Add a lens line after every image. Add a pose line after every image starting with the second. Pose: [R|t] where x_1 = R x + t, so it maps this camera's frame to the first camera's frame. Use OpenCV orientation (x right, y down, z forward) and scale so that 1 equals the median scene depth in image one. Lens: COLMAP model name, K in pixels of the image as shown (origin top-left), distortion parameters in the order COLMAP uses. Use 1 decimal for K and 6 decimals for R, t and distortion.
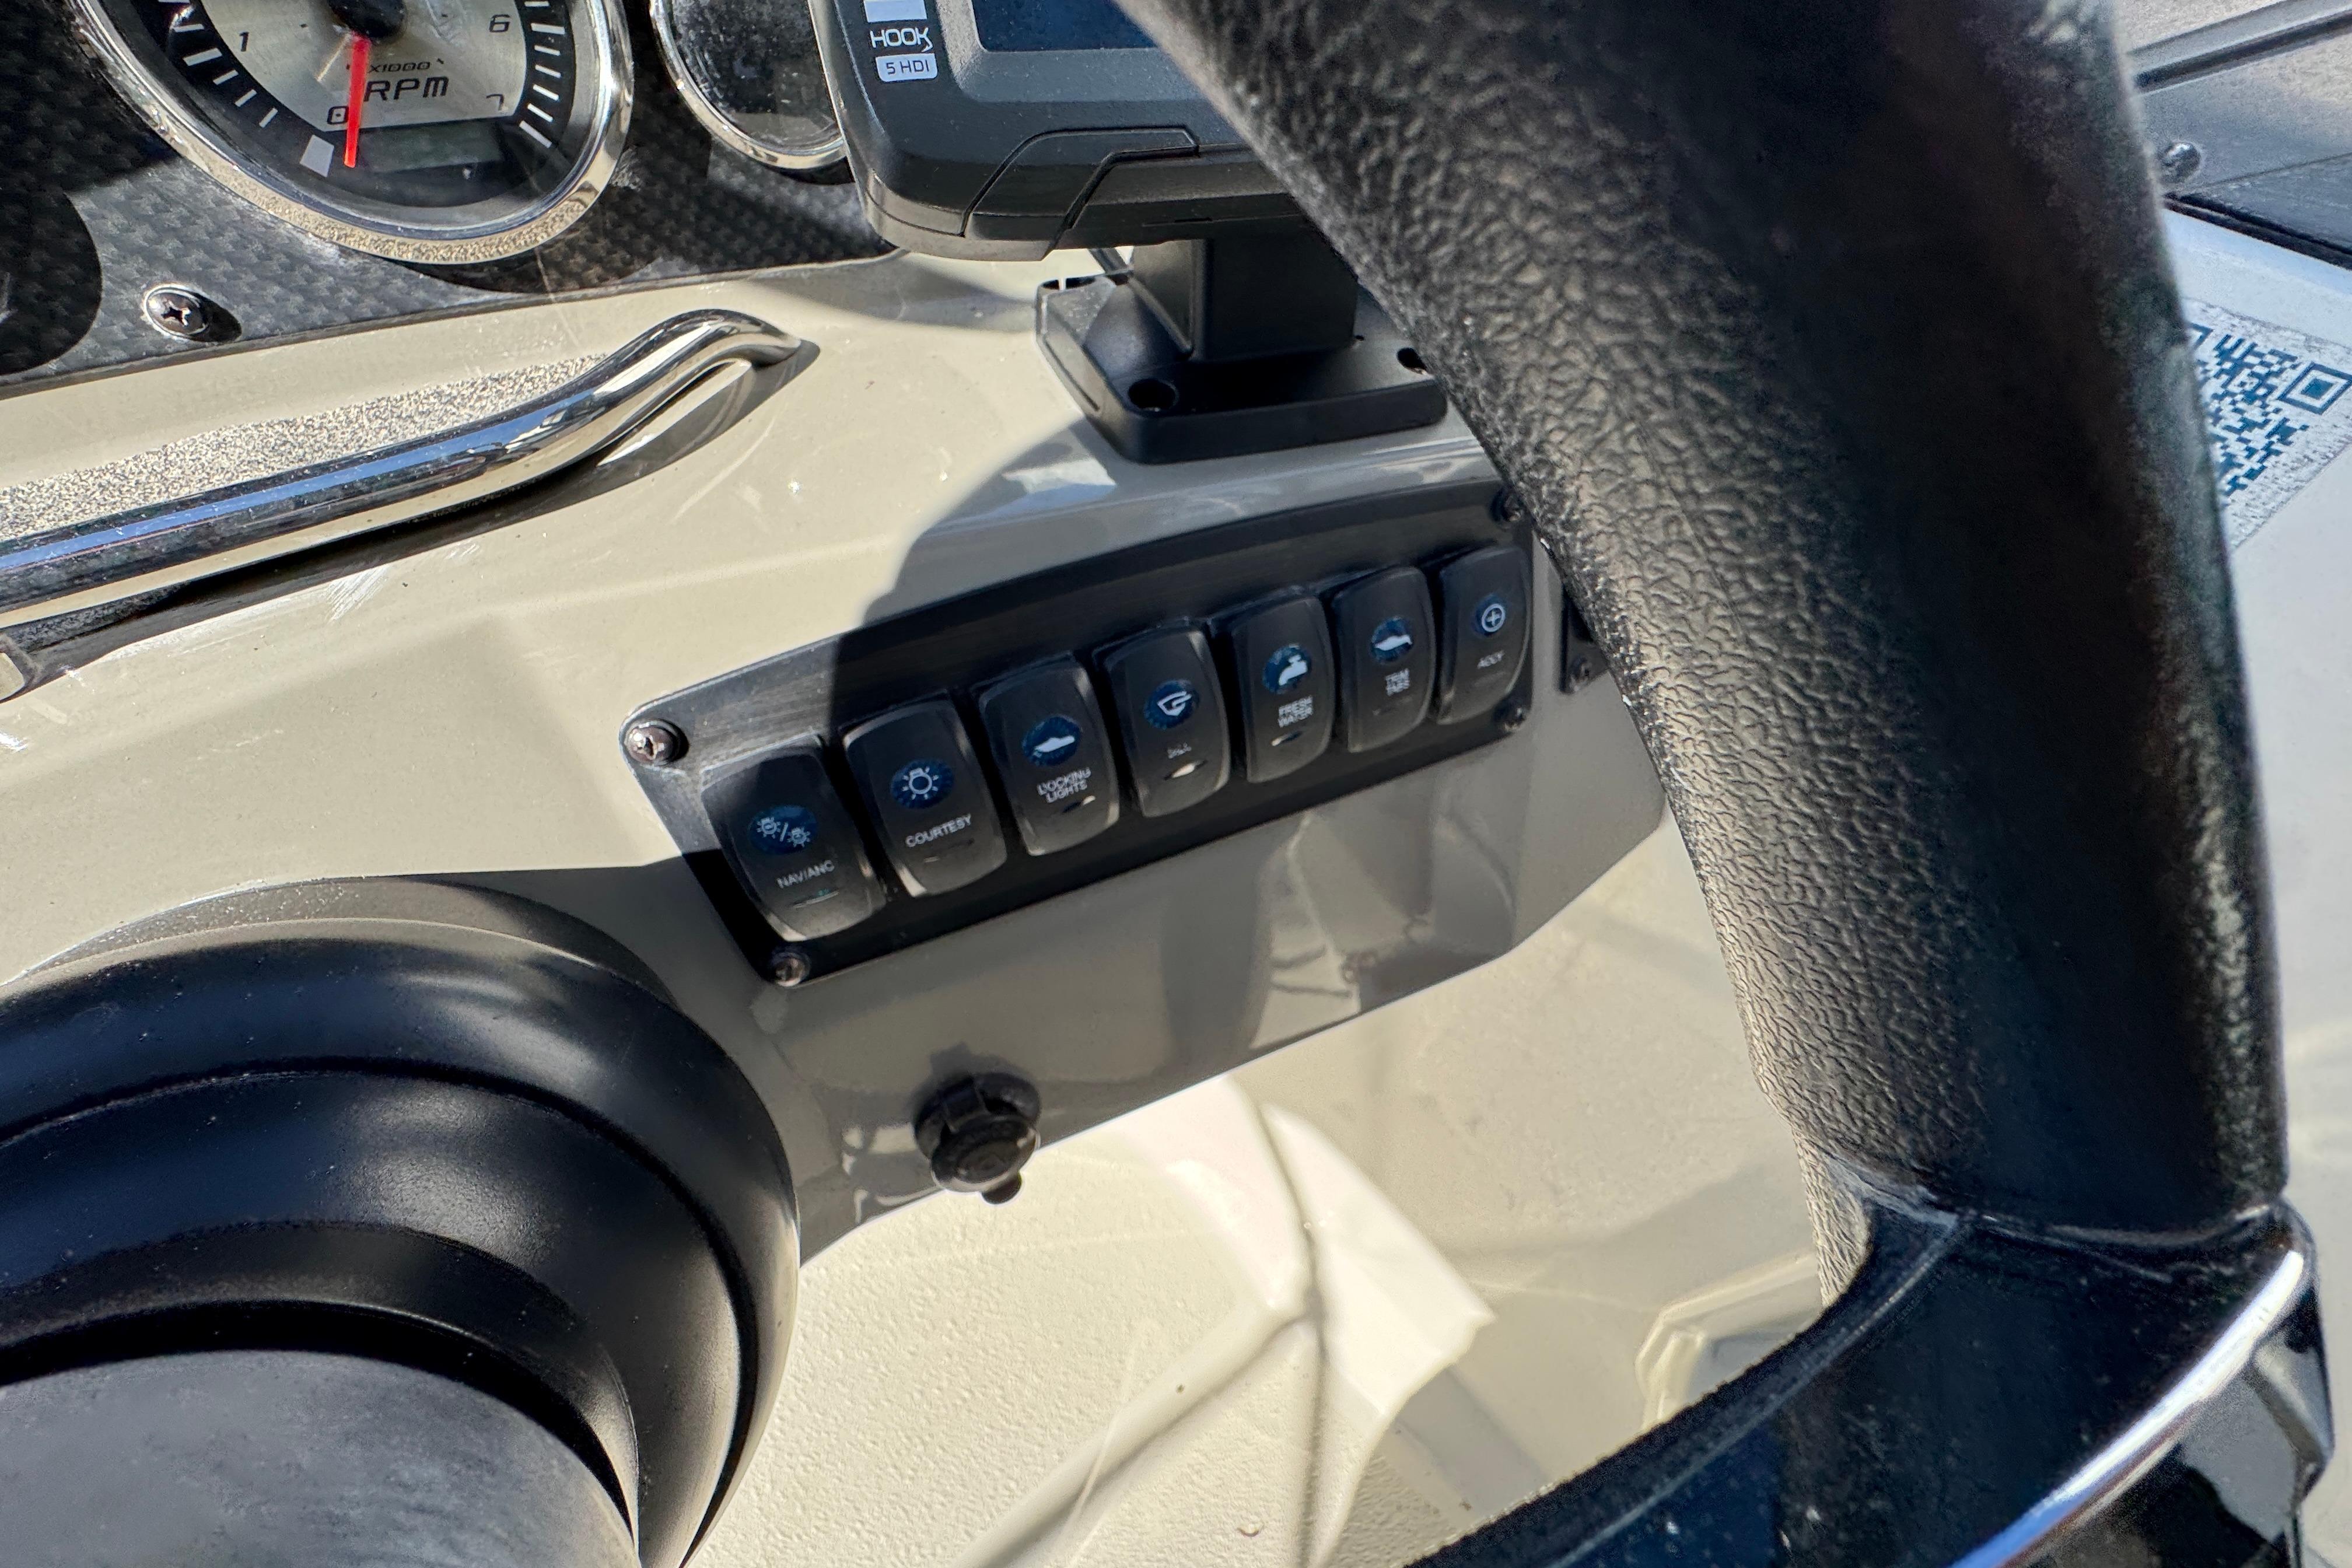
lens RADIAL K [[952.7, 0, 1173.6], [0, 952.7, 775.2], [0, 0, 1]] dist [-0.004259, 0.000104]
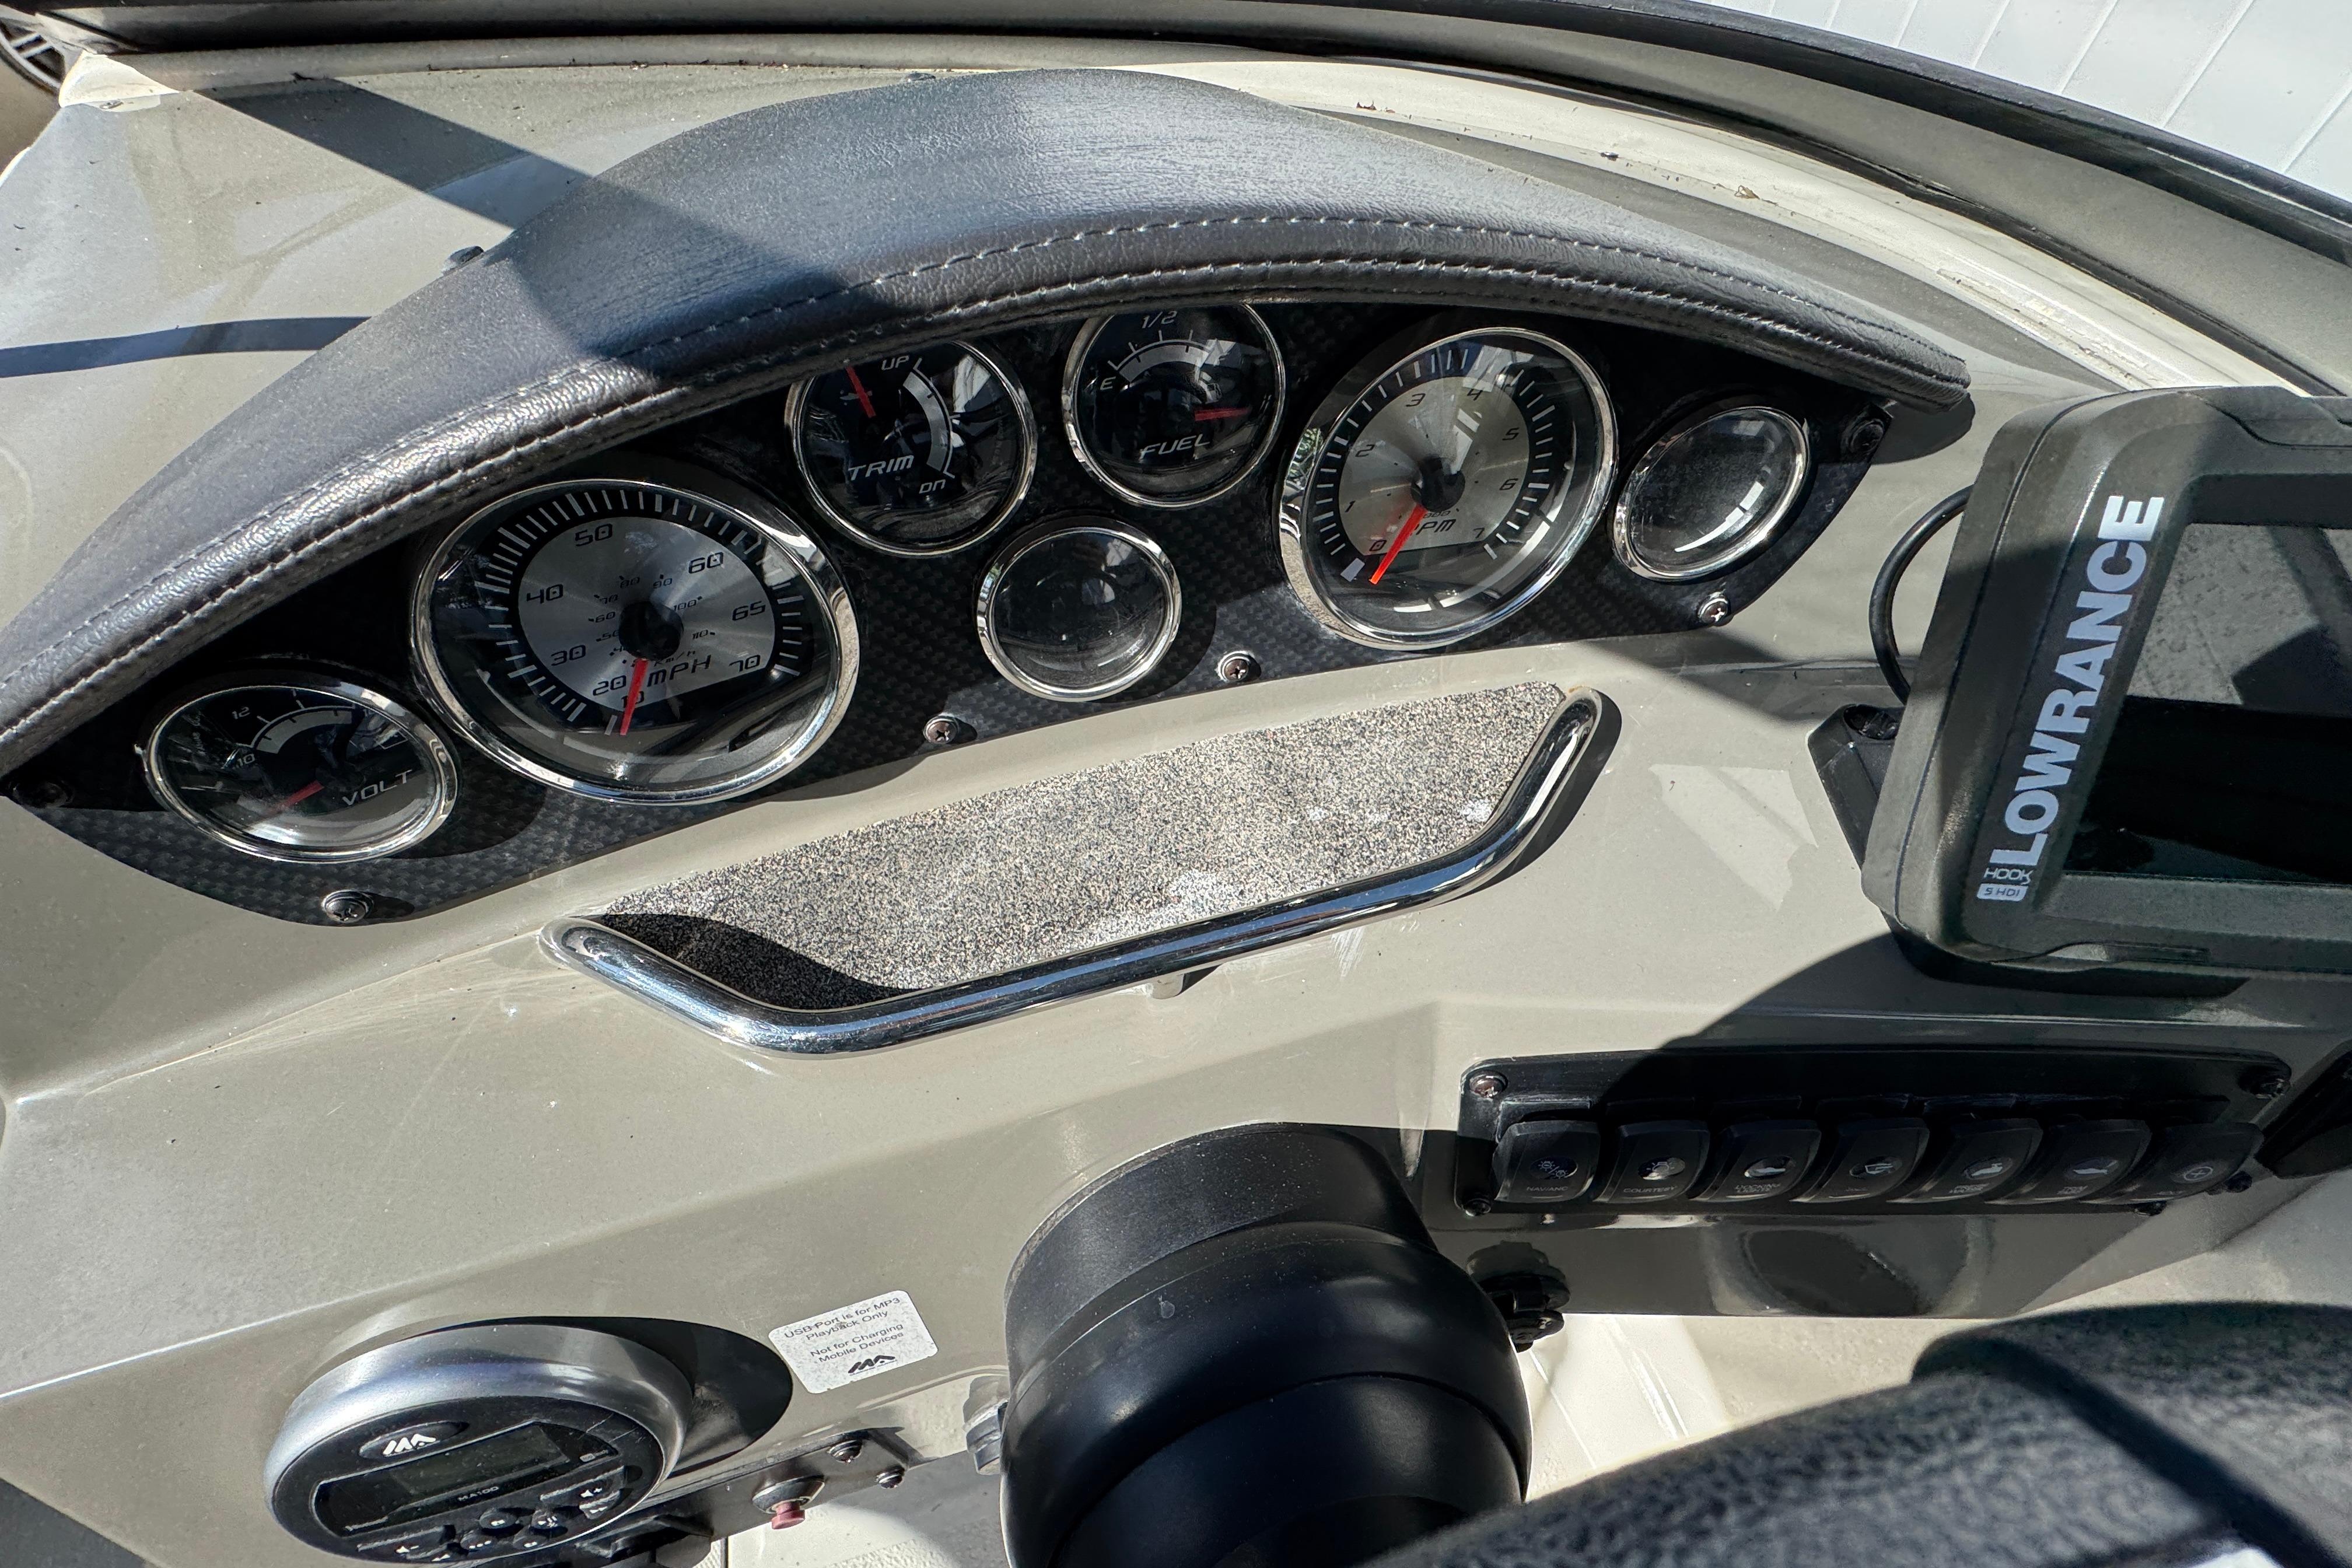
lens RADIAL K [[944.9, 0, 1171.7], [0, 944.9, 781.2], [0, 0, 1]] dist [-0.001776, -0.000111]
pose [[0.915424, 0.311380, -0.255031, -0.676450], [-0.268976, 0.944644, 0.187885, -0.531919], [0.299417, -0.103397, 0.948503, -0.371895]]
